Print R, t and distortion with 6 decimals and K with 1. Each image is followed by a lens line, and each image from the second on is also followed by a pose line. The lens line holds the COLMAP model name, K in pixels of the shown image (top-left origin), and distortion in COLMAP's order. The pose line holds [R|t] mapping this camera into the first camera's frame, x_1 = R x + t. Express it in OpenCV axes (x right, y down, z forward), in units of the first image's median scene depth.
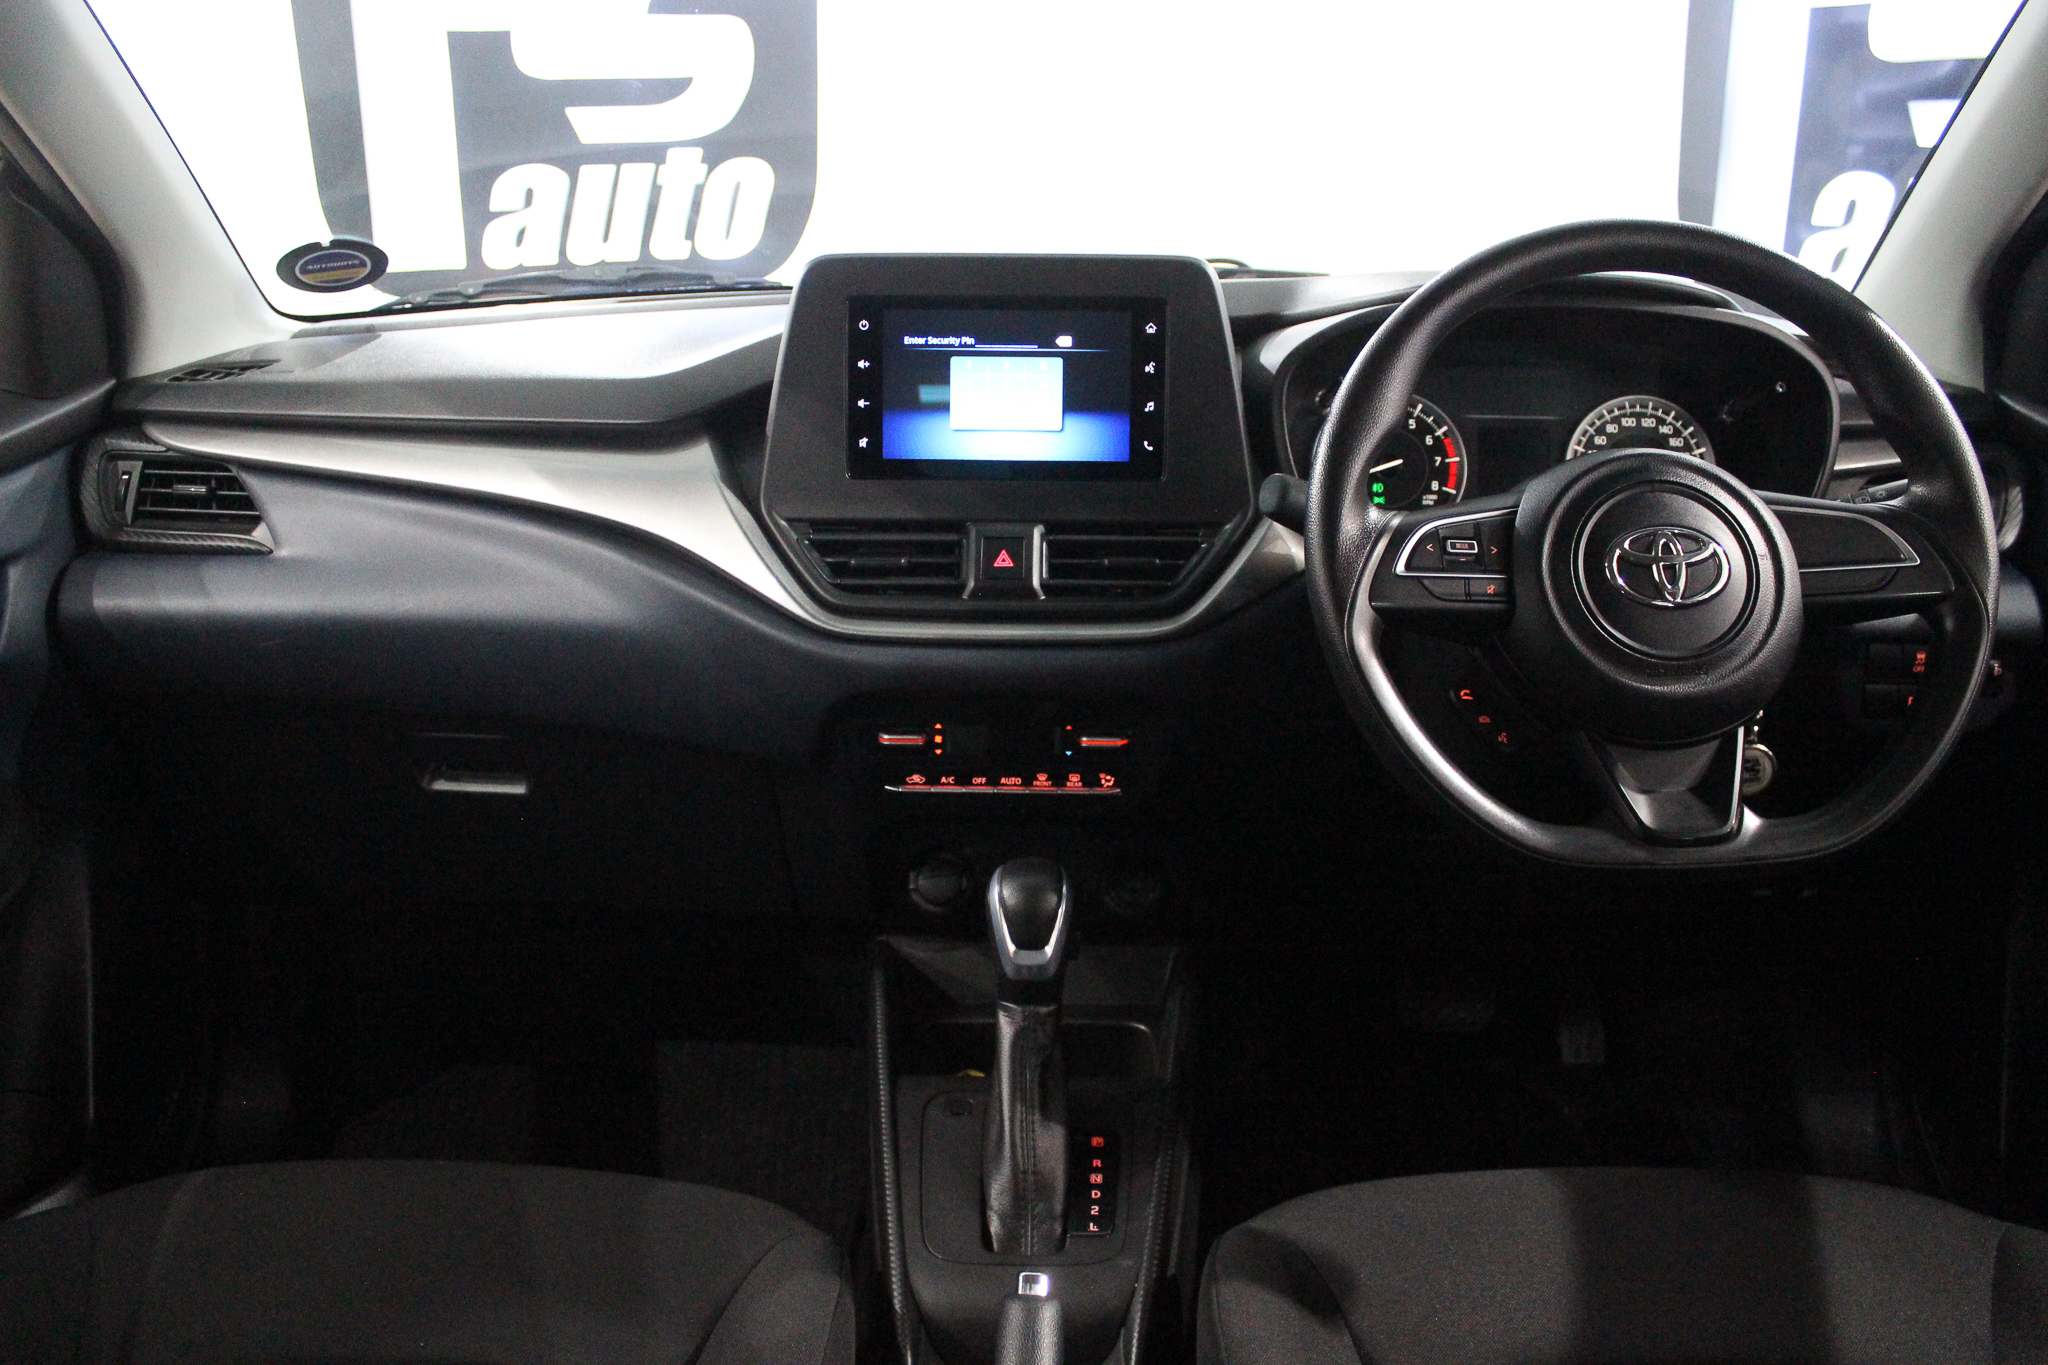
lens RADIAL K [[1699.6, 0, 1024.0], [0, 1699.6, 682.5], [0, 0, 1]] dist [-0.122647, 0.004935]
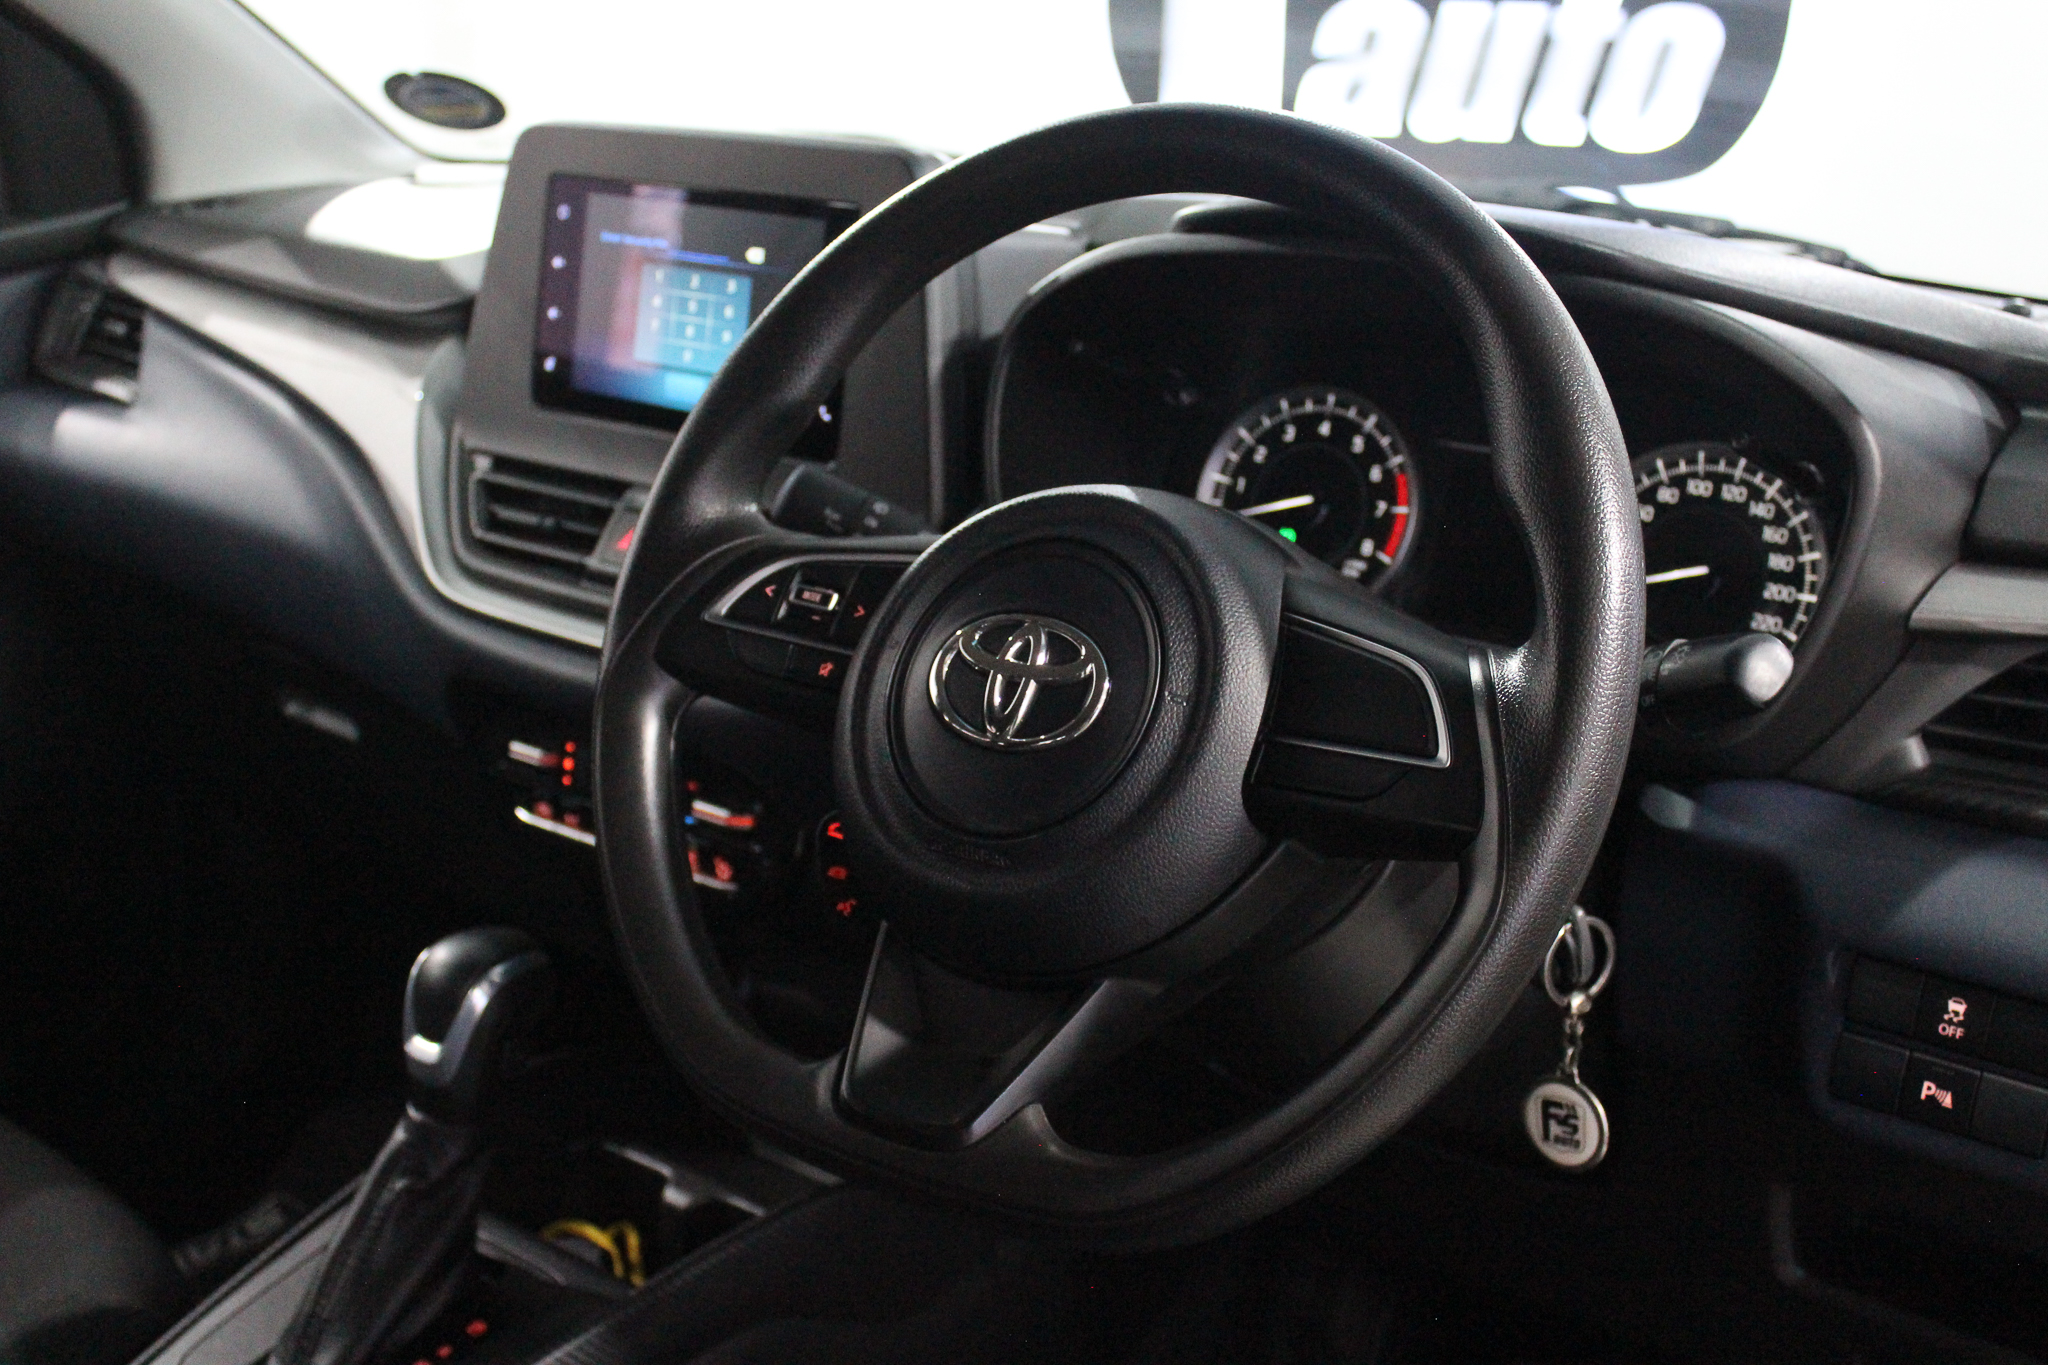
lens RADIAL K [[2413.1, 0, 1023.7], [0, 2413.1, 657.0], [0, 0, 1]] dist [-0.030267, 0.017503]
pose [[0.808630, 0.180689, -0.559883, 0.700700], [-0.201434, 0.979181, 0.025080, -0.081135], [0.552758, 0.092499, 0.828192, 0.222889]]
